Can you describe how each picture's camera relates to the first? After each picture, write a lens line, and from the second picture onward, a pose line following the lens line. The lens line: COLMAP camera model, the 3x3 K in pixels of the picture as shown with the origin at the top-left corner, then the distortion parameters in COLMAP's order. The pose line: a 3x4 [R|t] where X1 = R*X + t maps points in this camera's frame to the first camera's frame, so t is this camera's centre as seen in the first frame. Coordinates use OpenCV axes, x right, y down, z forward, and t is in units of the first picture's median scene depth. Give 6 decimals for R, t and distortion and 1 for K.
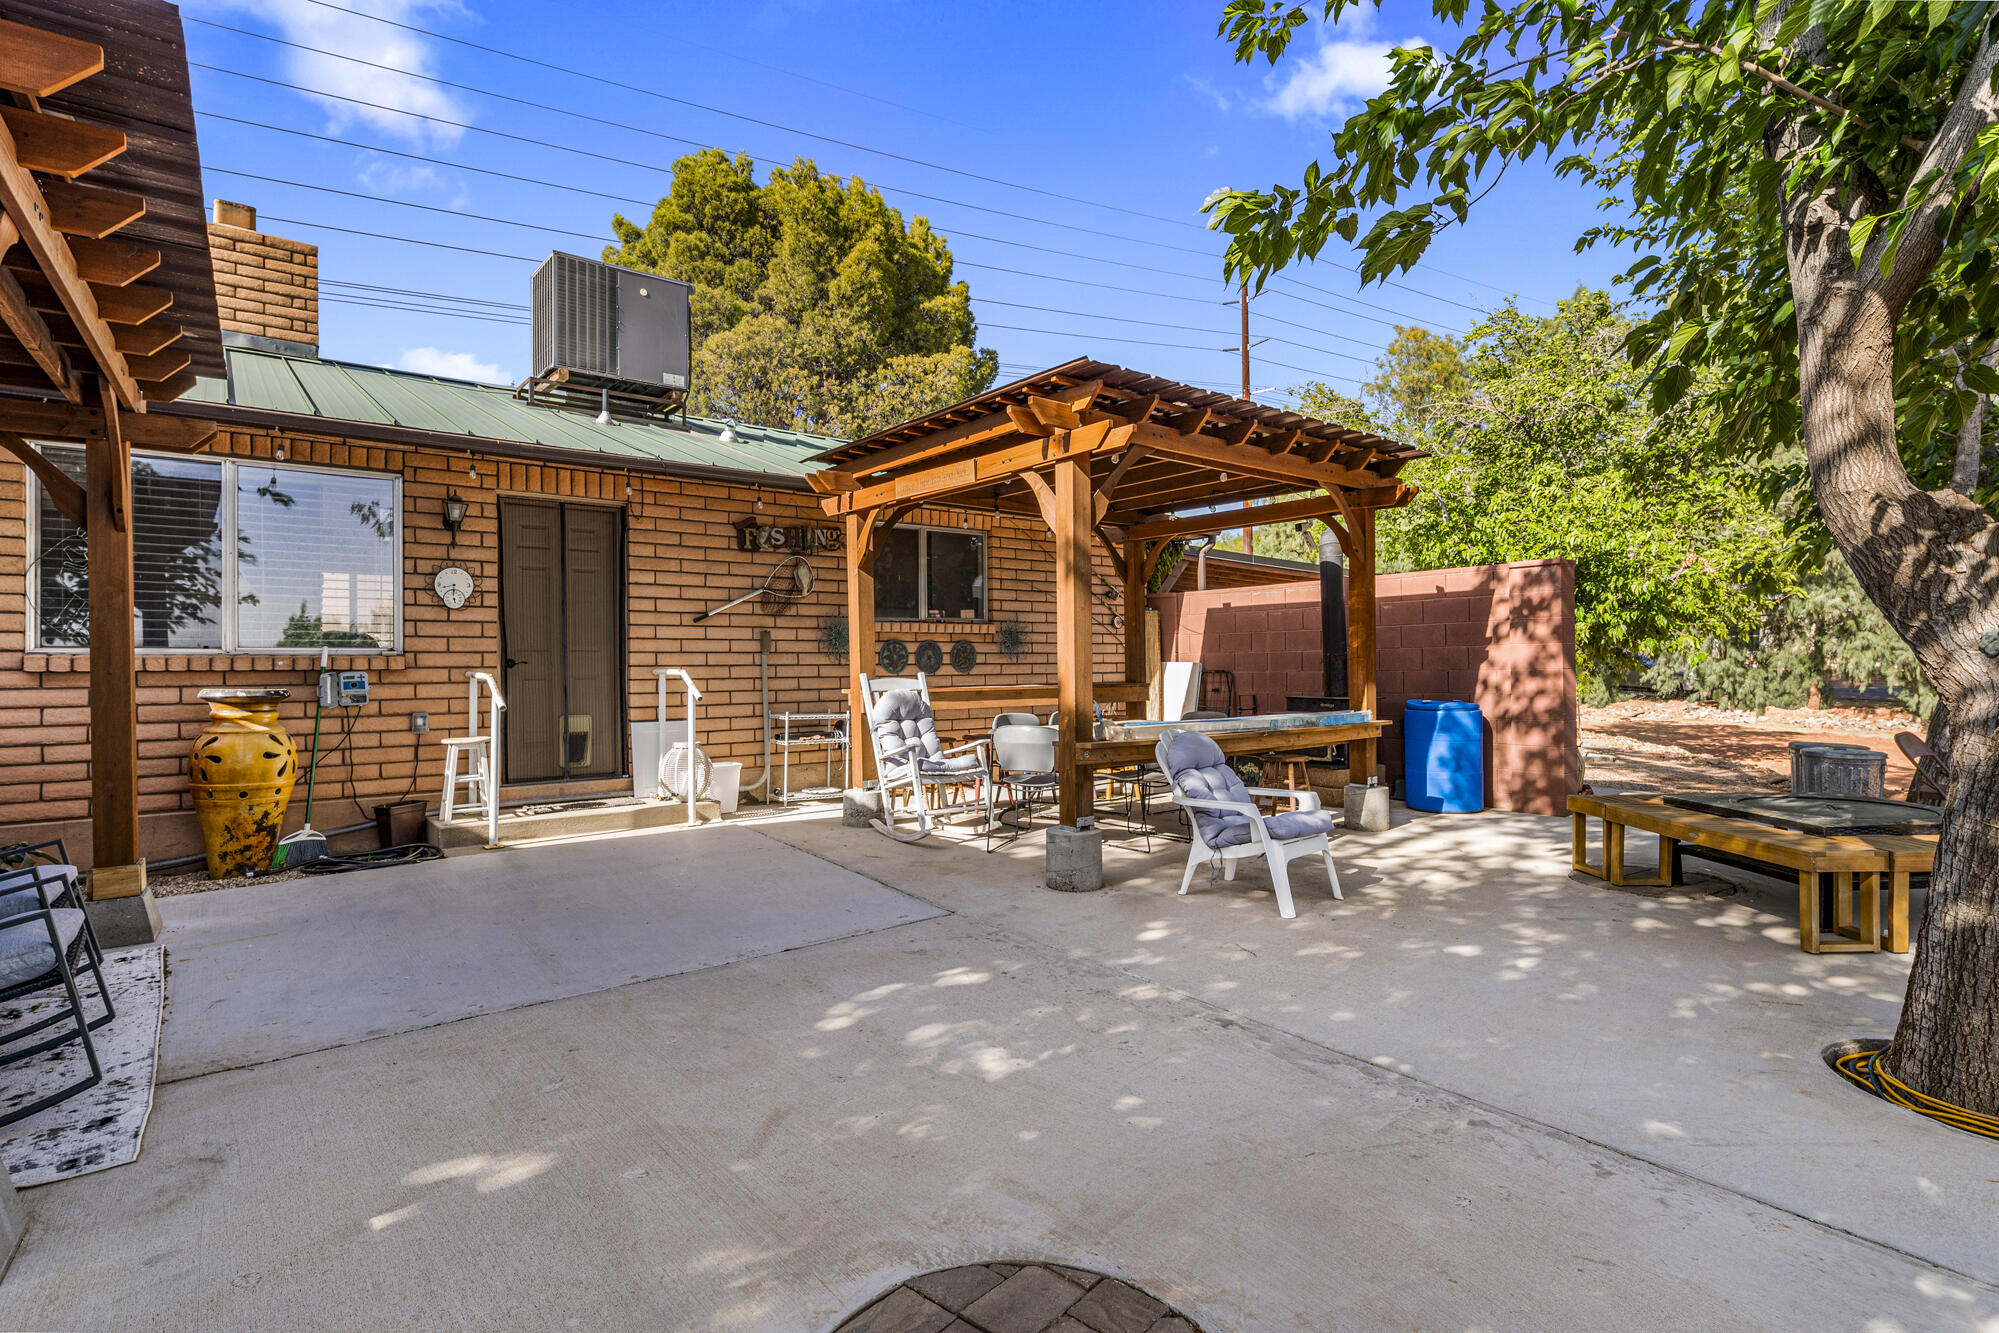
lens RADIAL K [[981.9, 0, 1005.2], [0, 981.9, 653.6], [0, 0, 1]] dist [-0.000407, -0.001443]
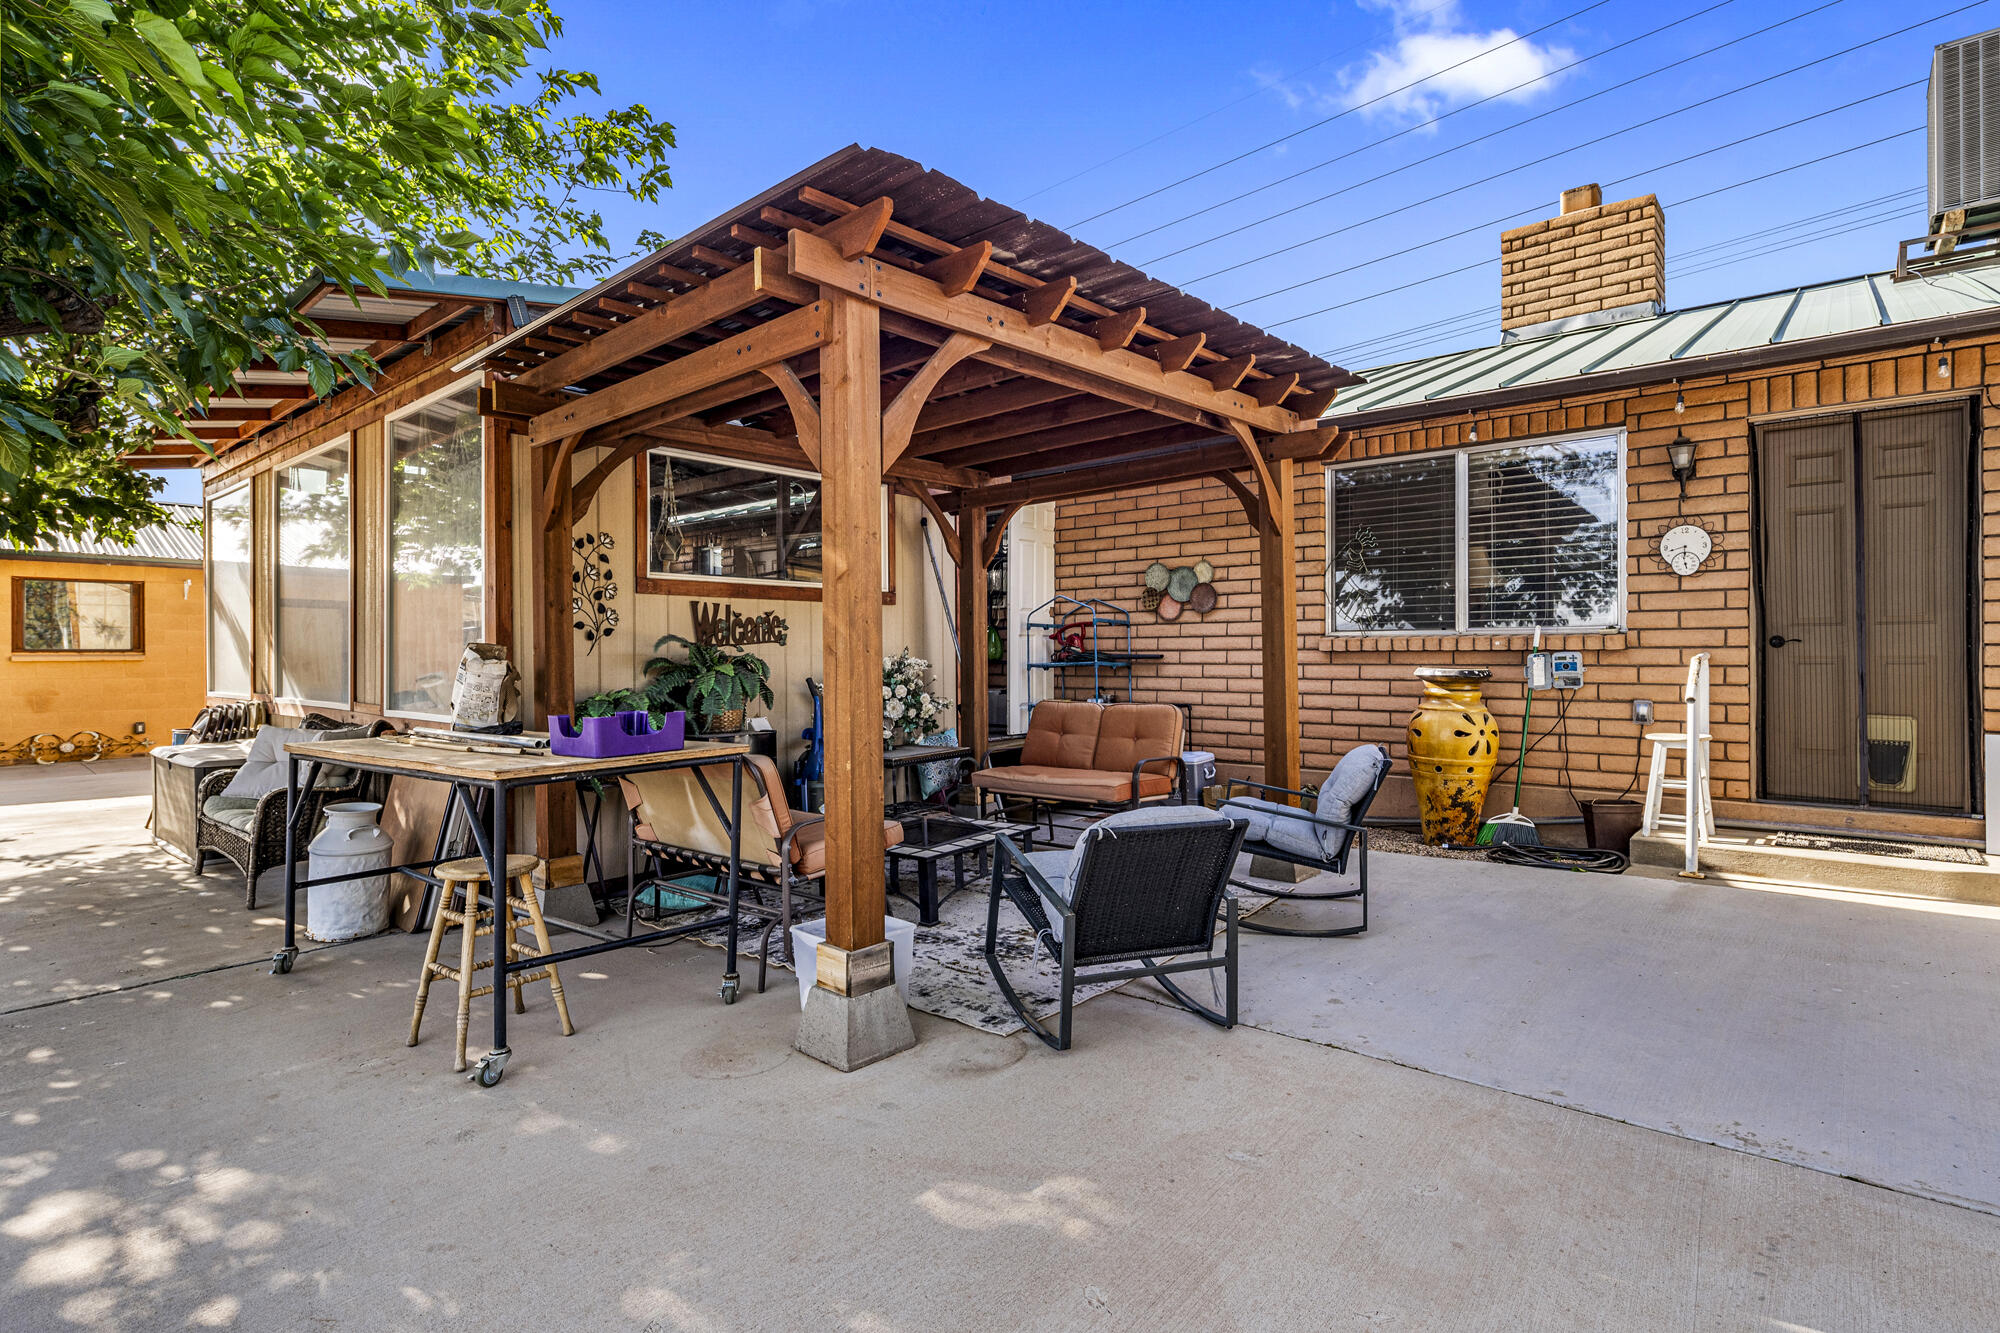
lens RADIAL K [[982.4, 0, 1005.7], [0, 982.4, 653.6], [0, 0, 1]] dist [-0.000407, -0.001443]
pose [[0.181057, 0.008530, -0.983436, 0.150761], [0.017526, 0.999776, 0.011899, -0.000312], [0.983317, -0.019390, 0.180866, 0.309018]]
